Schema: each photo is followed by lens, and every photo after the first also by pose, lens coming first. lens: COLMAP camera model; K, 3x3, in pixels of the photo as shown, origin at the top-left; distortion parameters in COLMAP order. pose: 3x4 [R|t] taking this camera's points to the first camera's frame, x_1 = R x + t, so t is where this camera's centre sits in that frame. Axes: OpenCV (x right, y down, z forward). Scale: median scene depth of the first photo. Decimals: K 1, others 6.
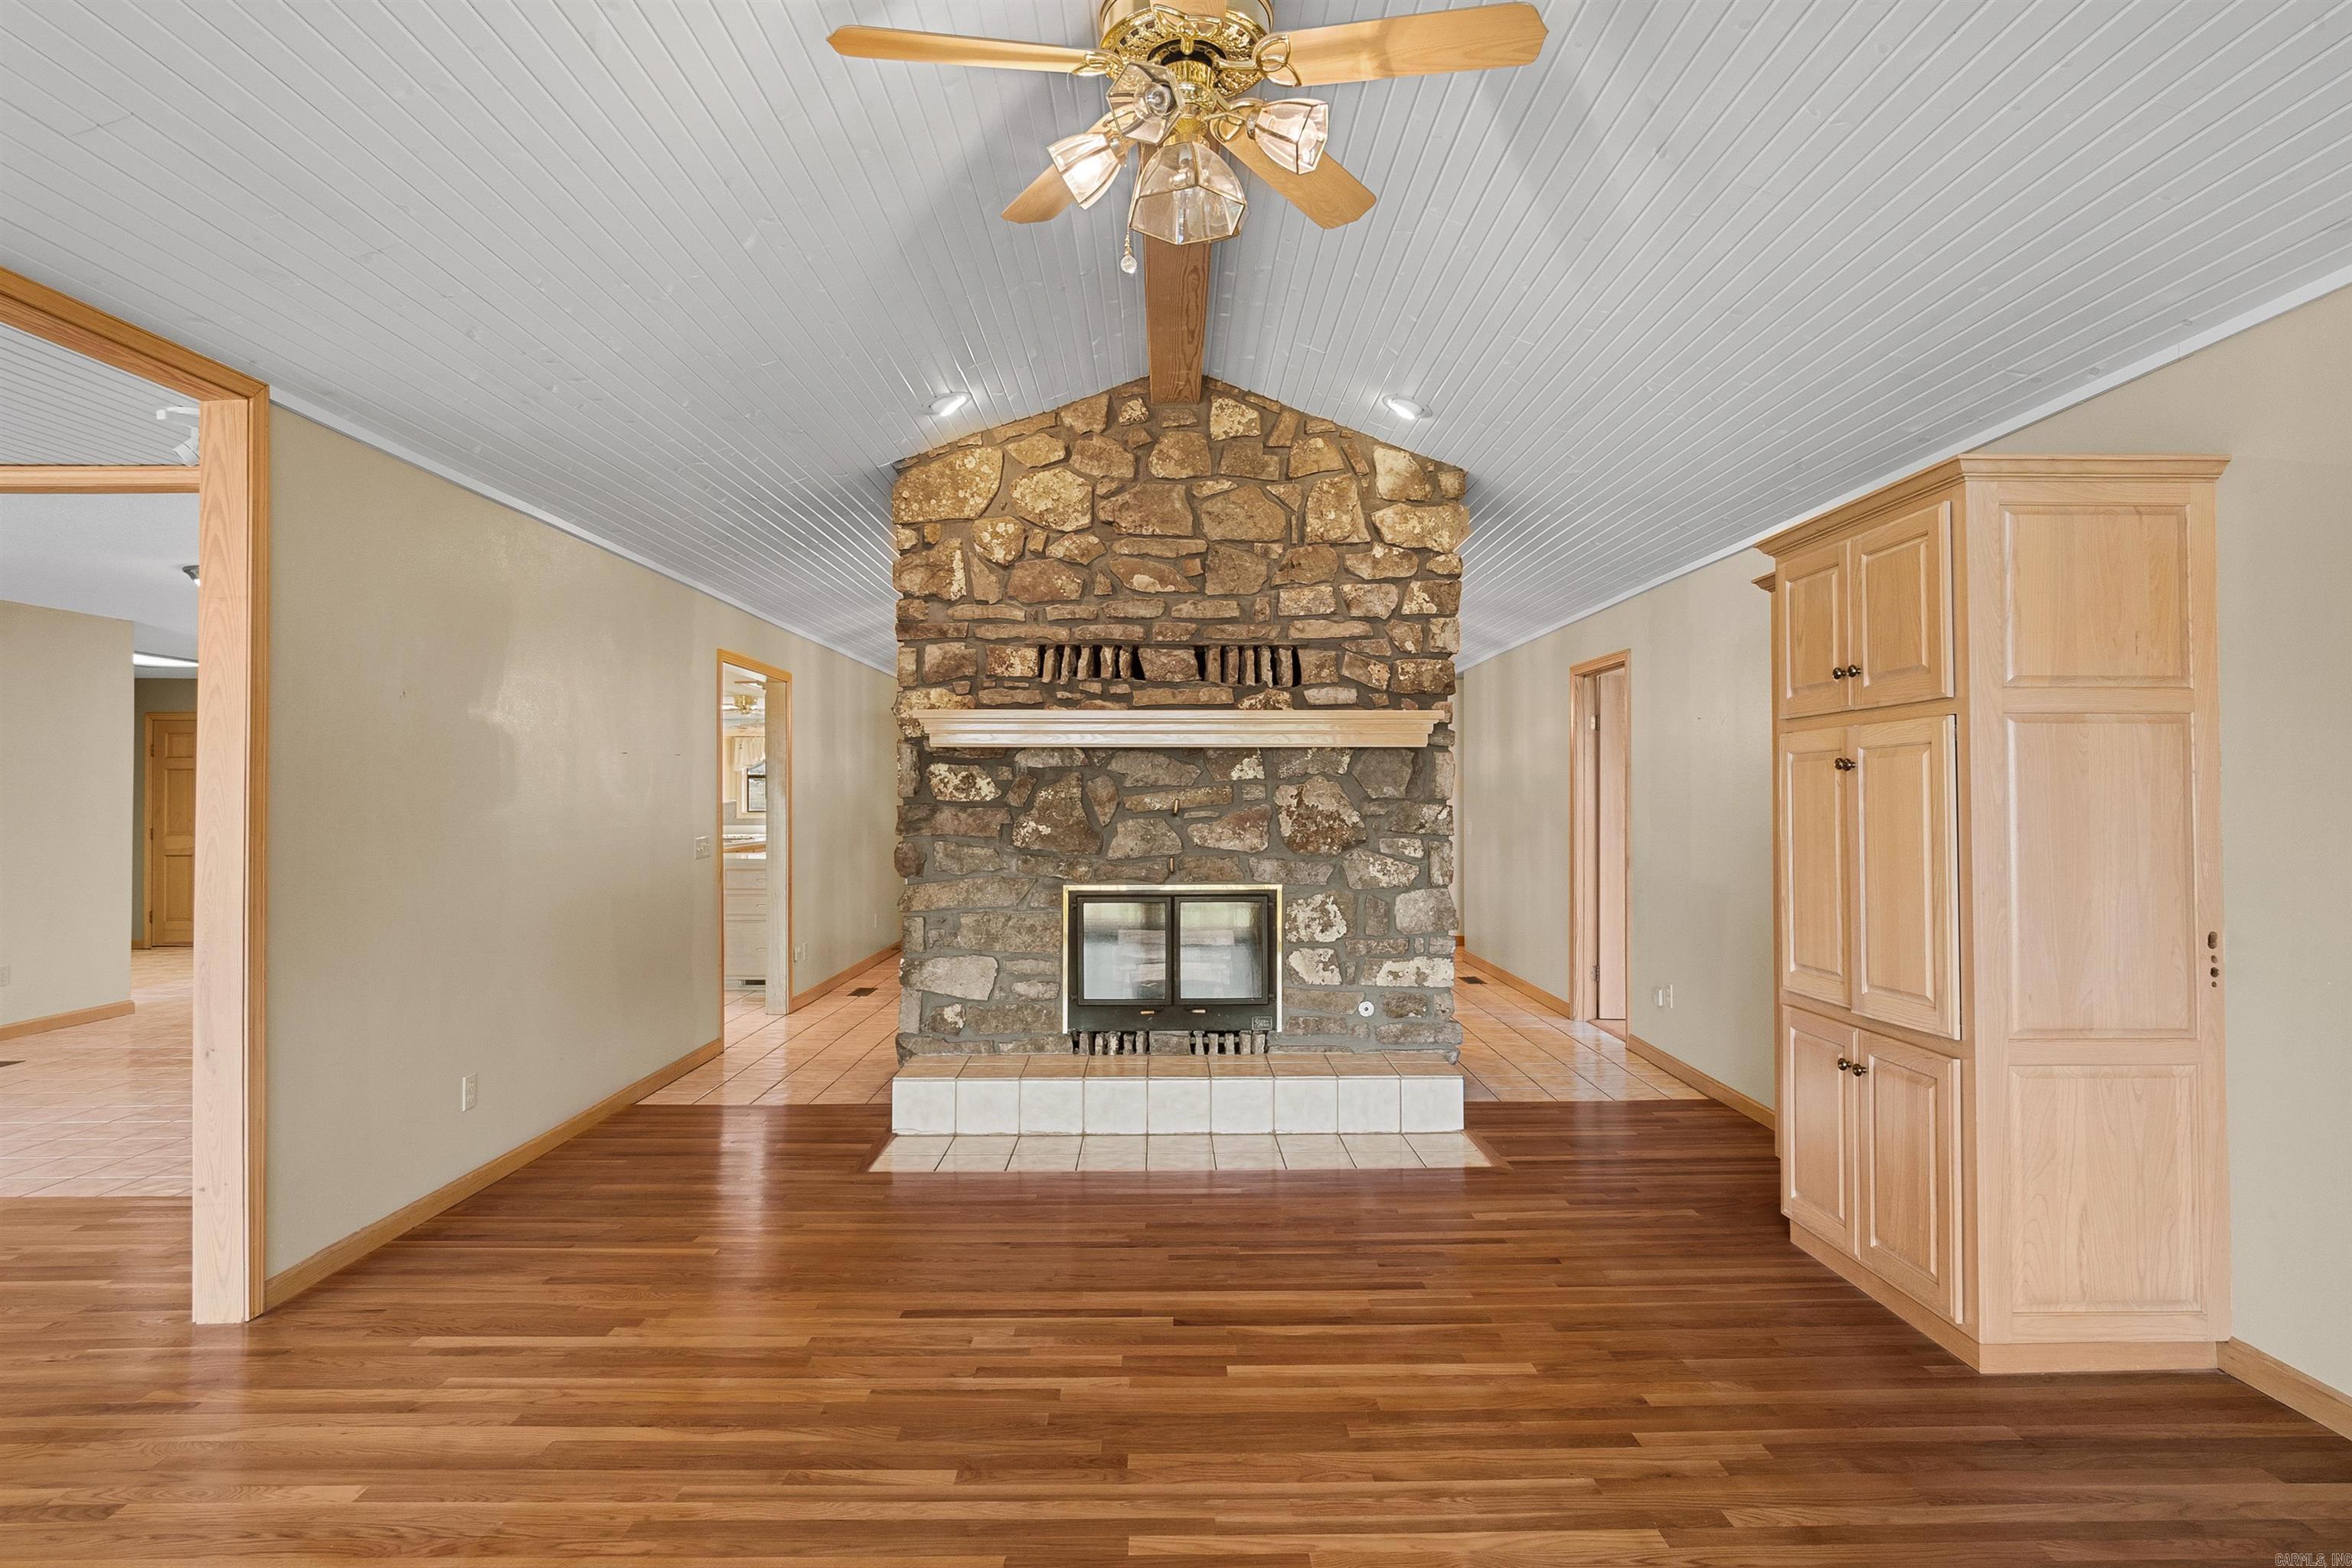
lens RADIAL K [[1261.0, 0, 1194.5], [0, 1261.0, 767.9], [0, 0, 1]] dist [-0.025470, 0.007769]
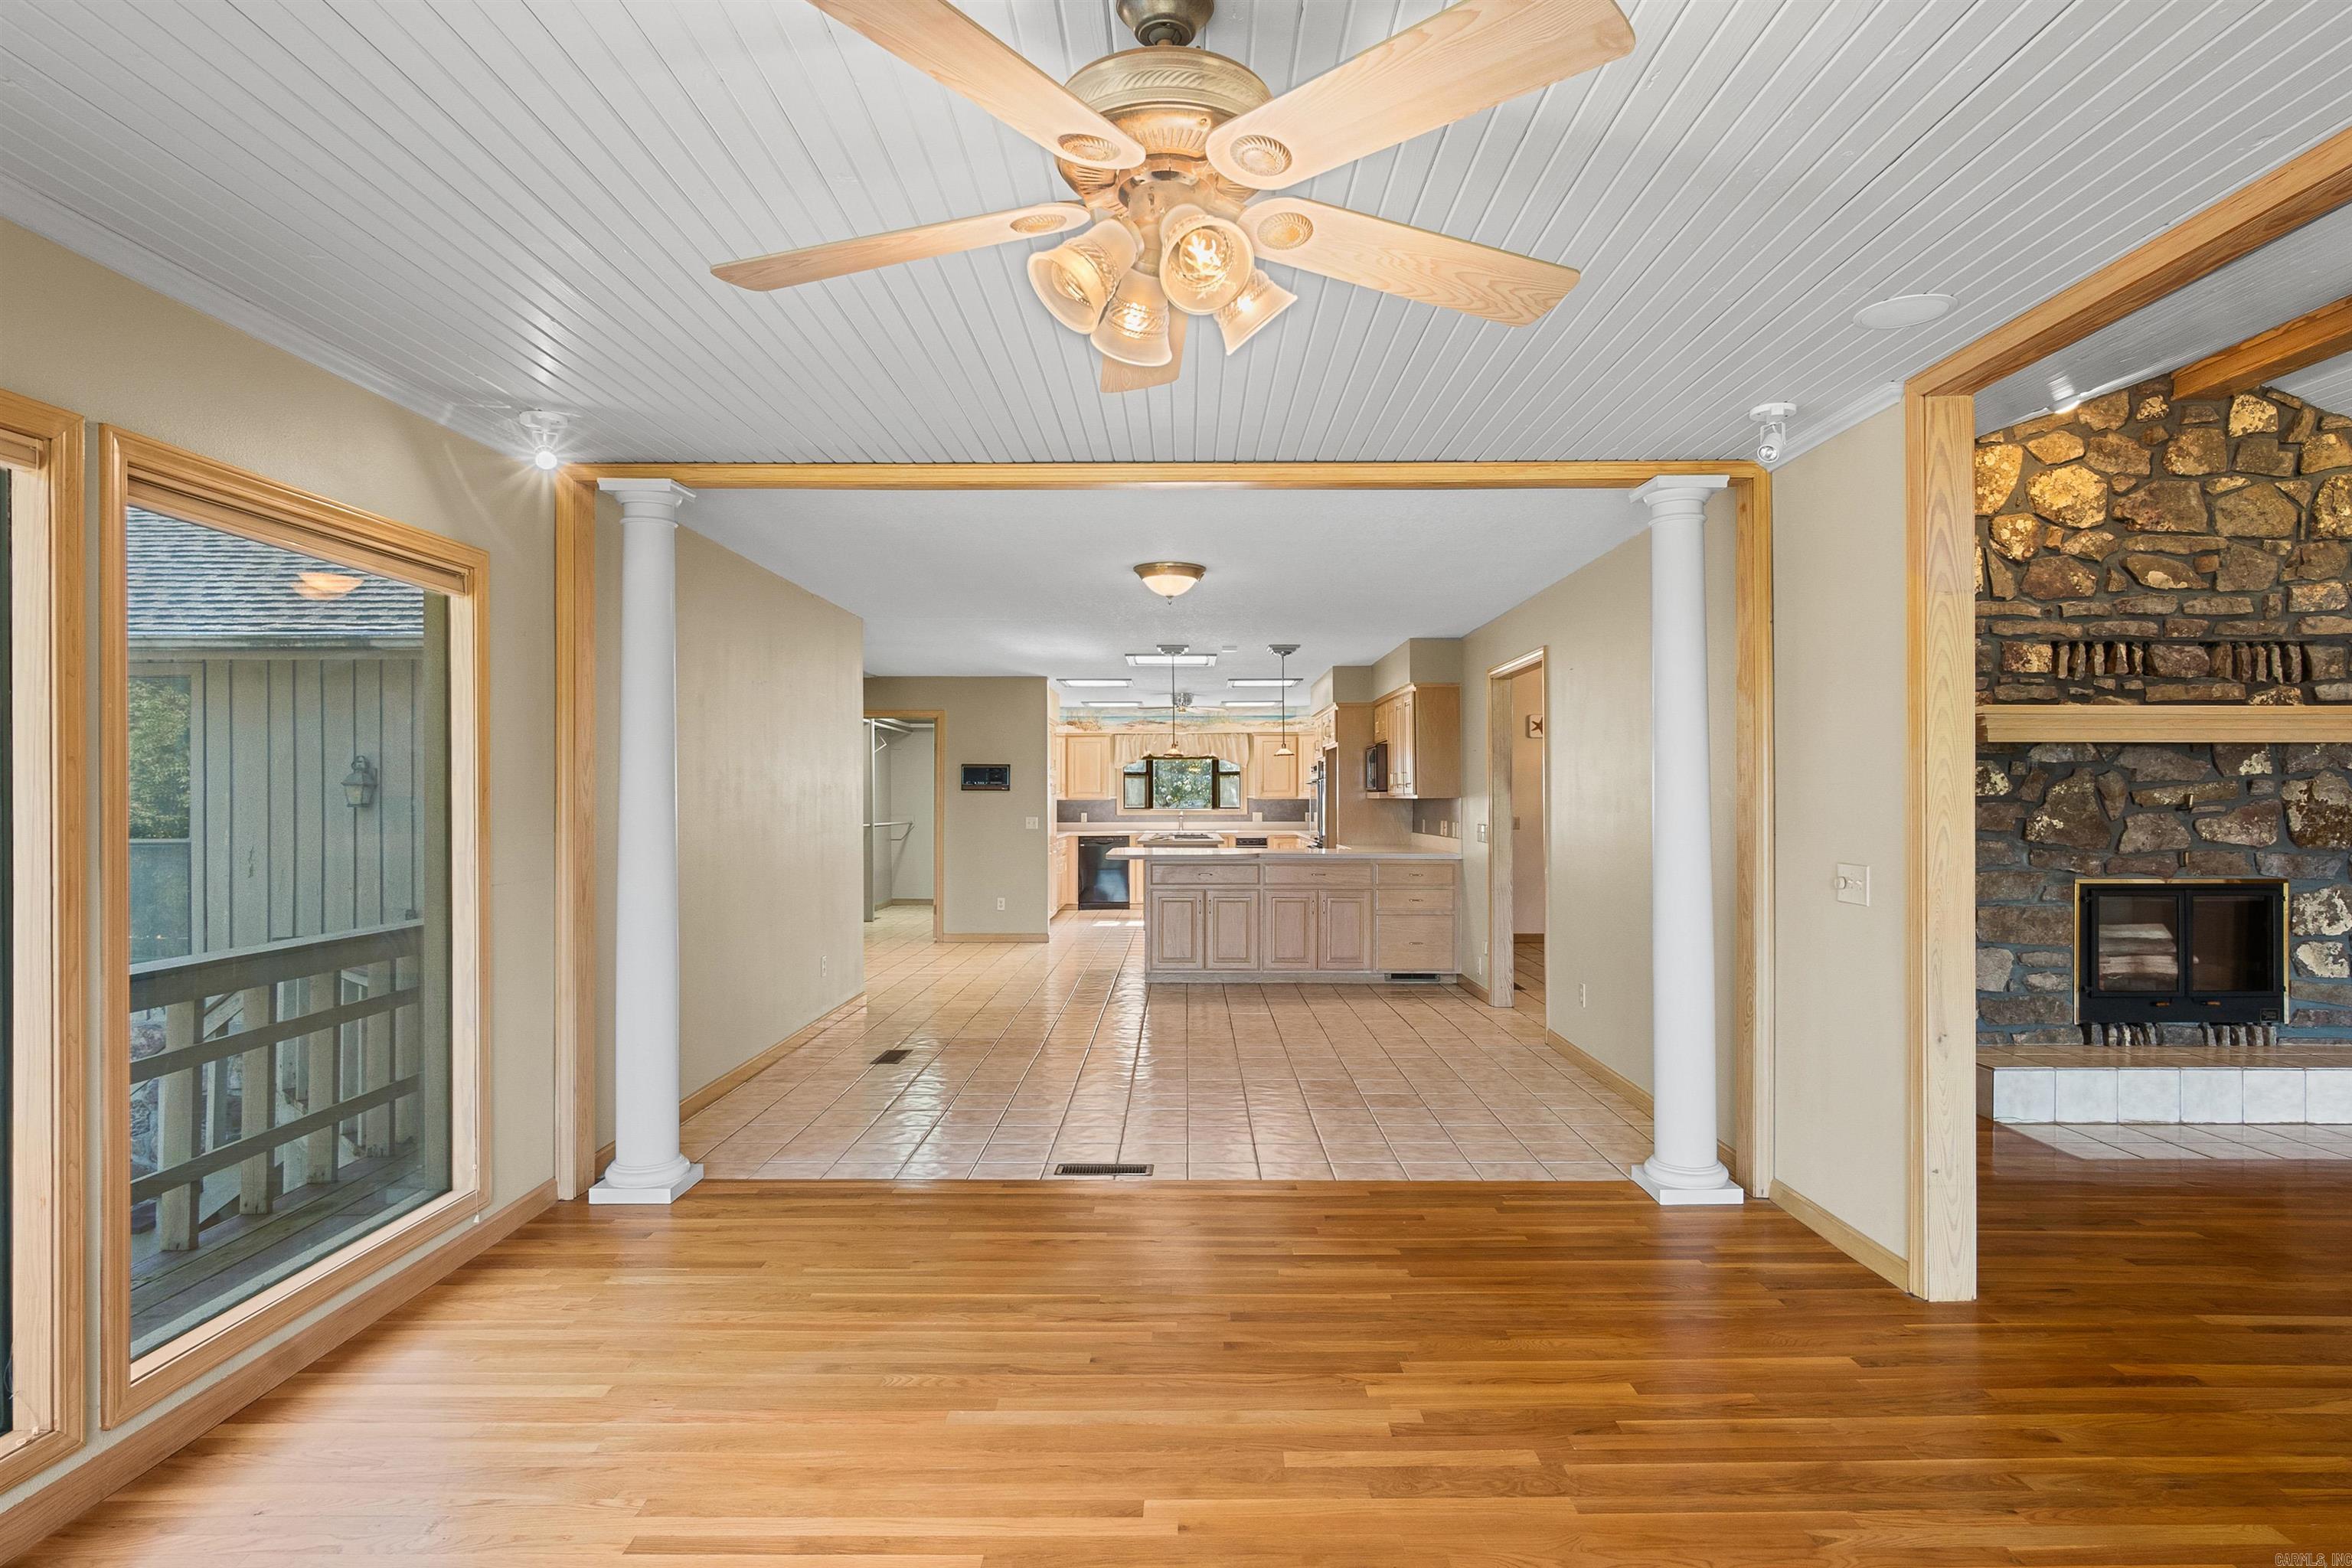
lens RADIAL K [[1261.0, 0, 1174.5], [0, 1261.0, 789.0], [0, 0, 1]] dist [-0.025470, 0.007769]
pose [[0.999366, 0.001701, -0.035566, -0.795613], [-0.001069, 0.999841, 0.017801, 0.003948], [0.035591, -0.017751, 0.999209, -0.025343]]
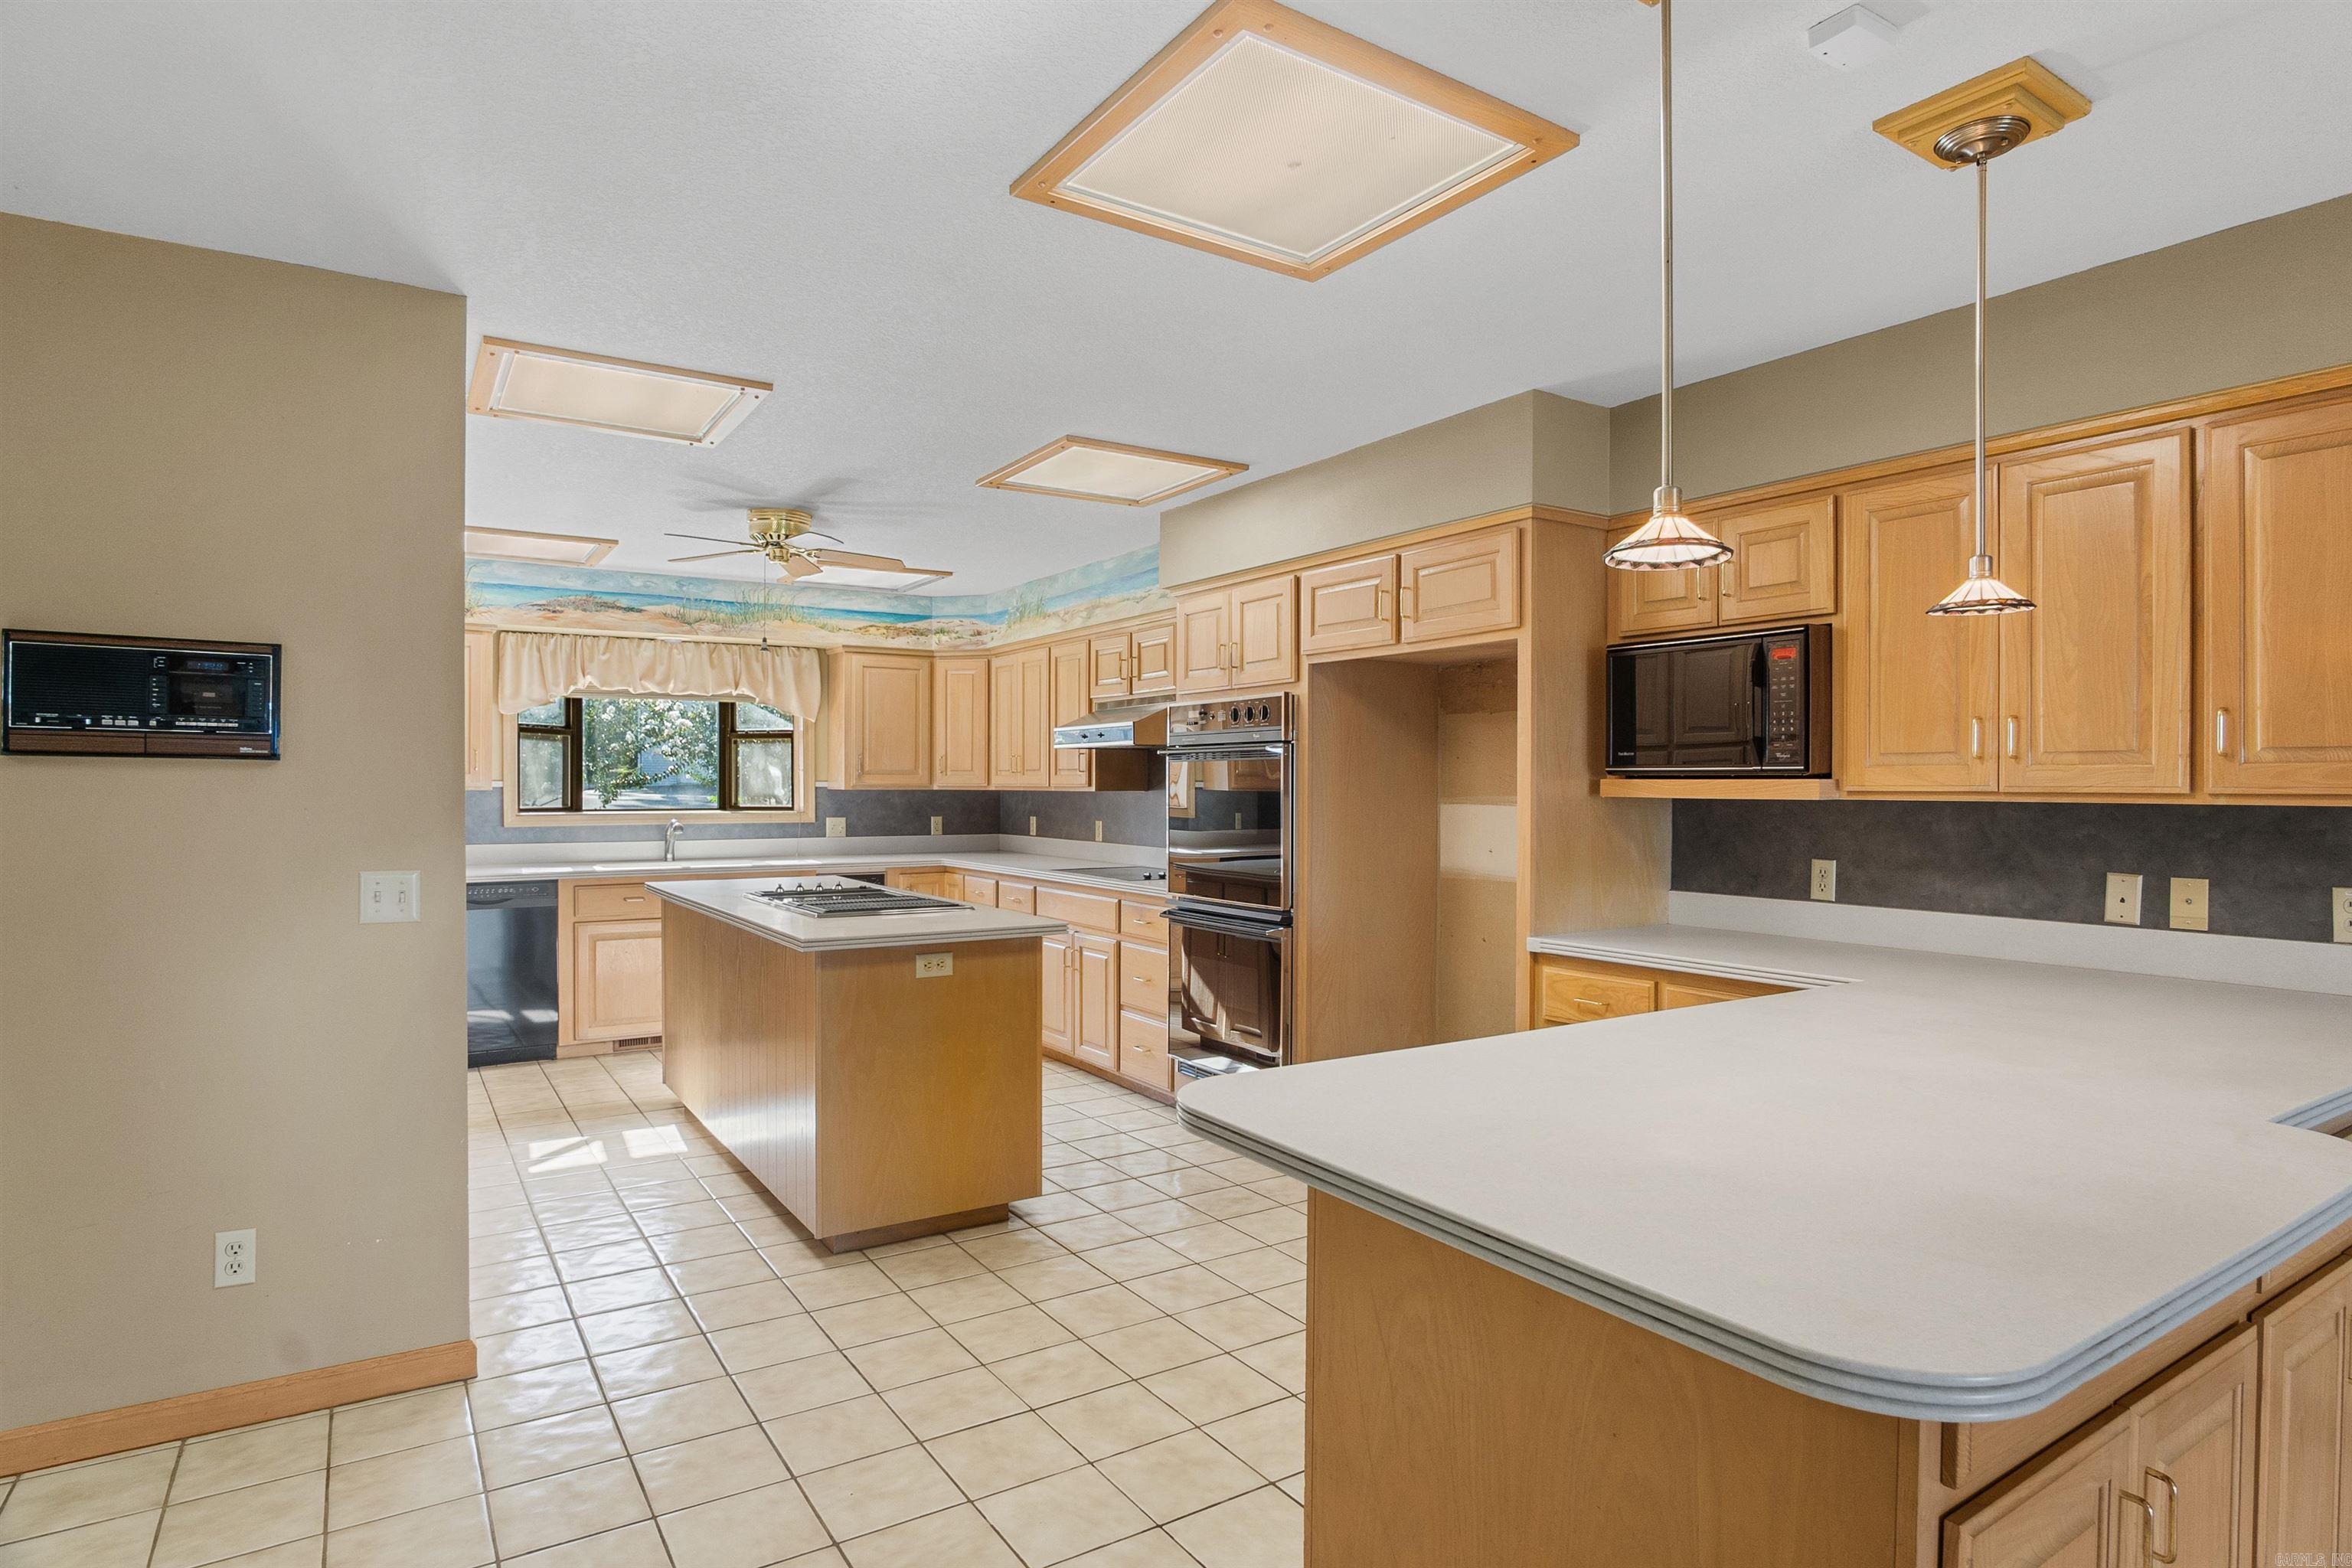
lens RADIAL K [[1261.0, 0, 1186.7], [0, 1261.0, 795.2], [0, 0, 1]] dist [-0.025470, 0.007769]
pose [[0.850792, 0.002282, 0.525497, -1.100322], [-0.019818, 0.999419, 0.027746, 0.038354], [-0.525128, -0.034021, 0.850343, 1.489132]]
